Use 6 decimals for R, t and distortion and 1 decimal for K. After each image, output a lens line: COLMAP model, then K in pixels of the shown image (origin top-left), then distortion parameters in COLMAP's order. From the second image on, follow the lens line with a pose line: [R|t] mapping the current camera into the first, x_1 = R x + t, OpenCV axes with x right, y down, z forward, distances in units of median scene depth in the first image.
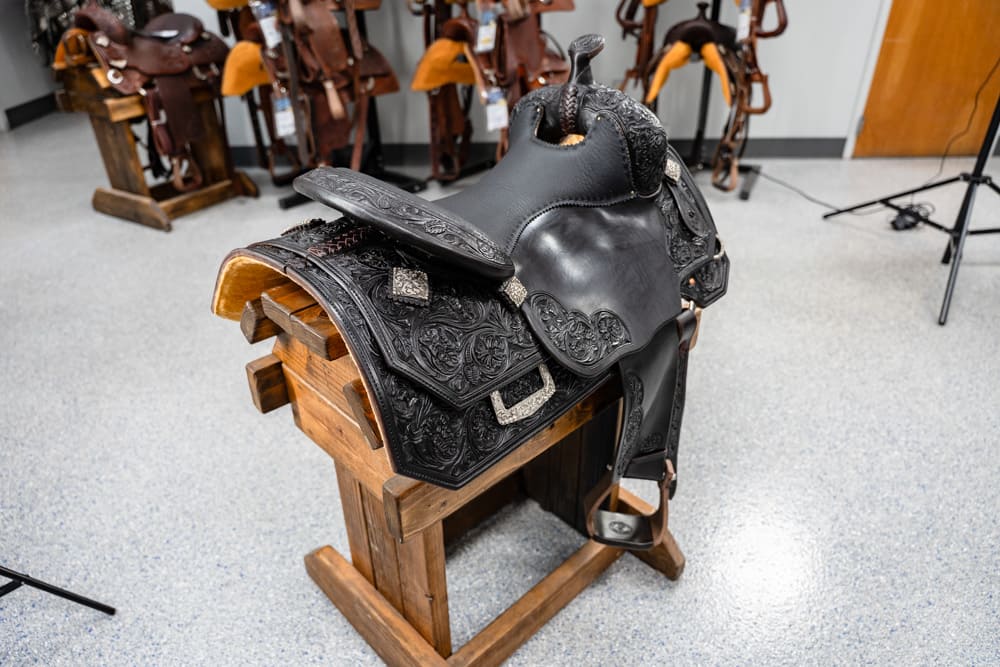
lens RADIAL K [[658.2, 0, 498.8], [0, 658.2, 332.1], [0, 0, 1]] dist [0.006224, -0.022049]
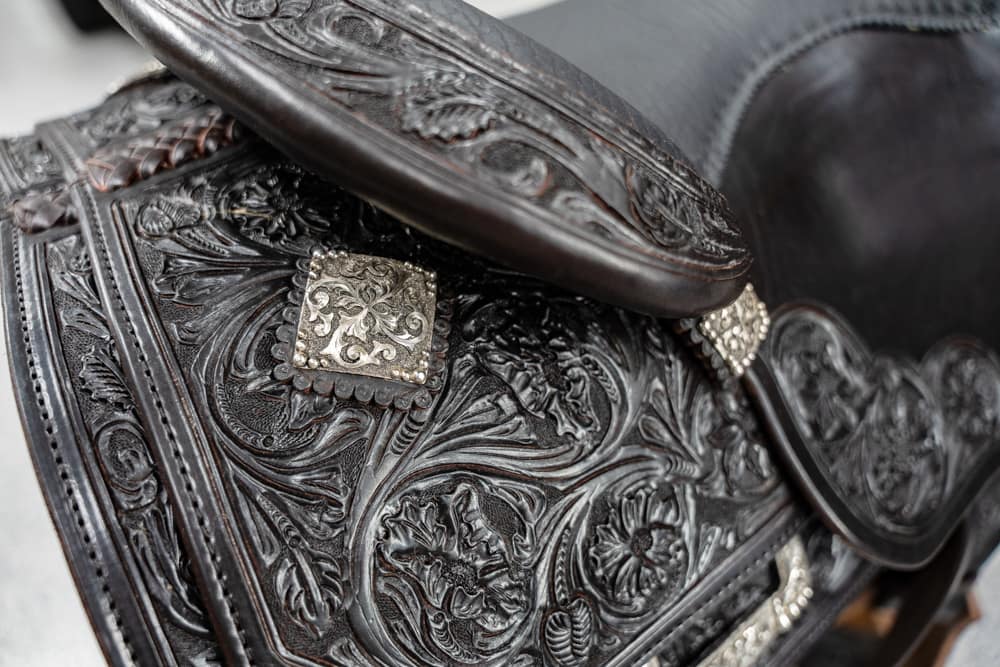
lens RADIAL K [[657.6, 0, 500.0], [0, 657.6, 333.5], [0, 0, 1]] dist [0.005619, -0.021251]
pose [[0.984505, 0.077062, -0.157518, -0.040572], [-0.039271, 0.972341, 0.230241, -0.149428], [0.170904, -0.220488, 0.960300, 0.838764]]
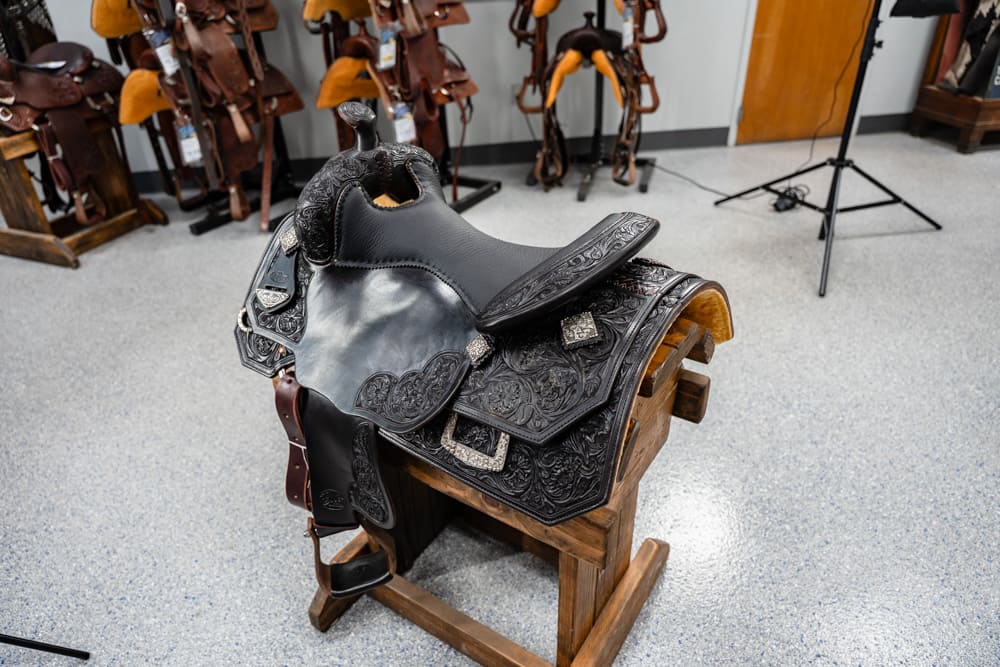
lens RADIAL K [[658.2, 0, 498.8], [0, 658.2, 332.1], [0, 0, 1]] dist [0.006224, -0.022049]
pose [[0.988093, -0.095197, 0.120873, -0.015985], [0.094131, 0.995454, 0.014511, -0.018994], [-0.121705, -0.002960, 0.992562, -0.054097]]
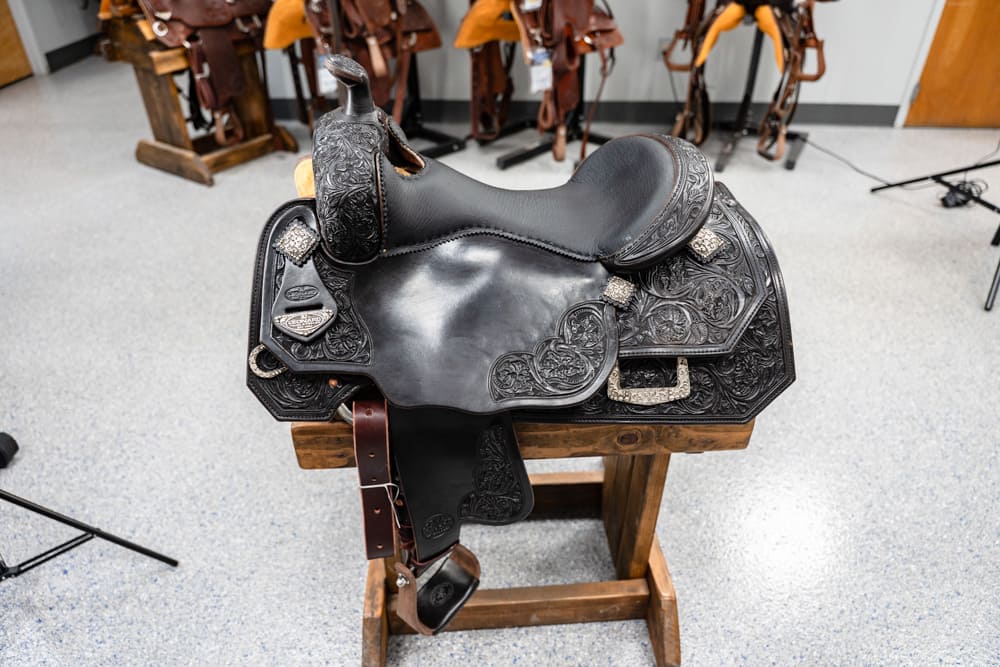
lens RADIAL K [[658.2, 0, 498.8], [0, 658.2, 332.1], [0, 0, 1]] dist [0.006224, -0.022049]
pose [[0.998742, 0.037297, -0.033526, -0.024892], [-0.034745, 0.996673, 0.073724, -0.026532], [0.036164, -0.072467, 0.996715, -0.010429]]
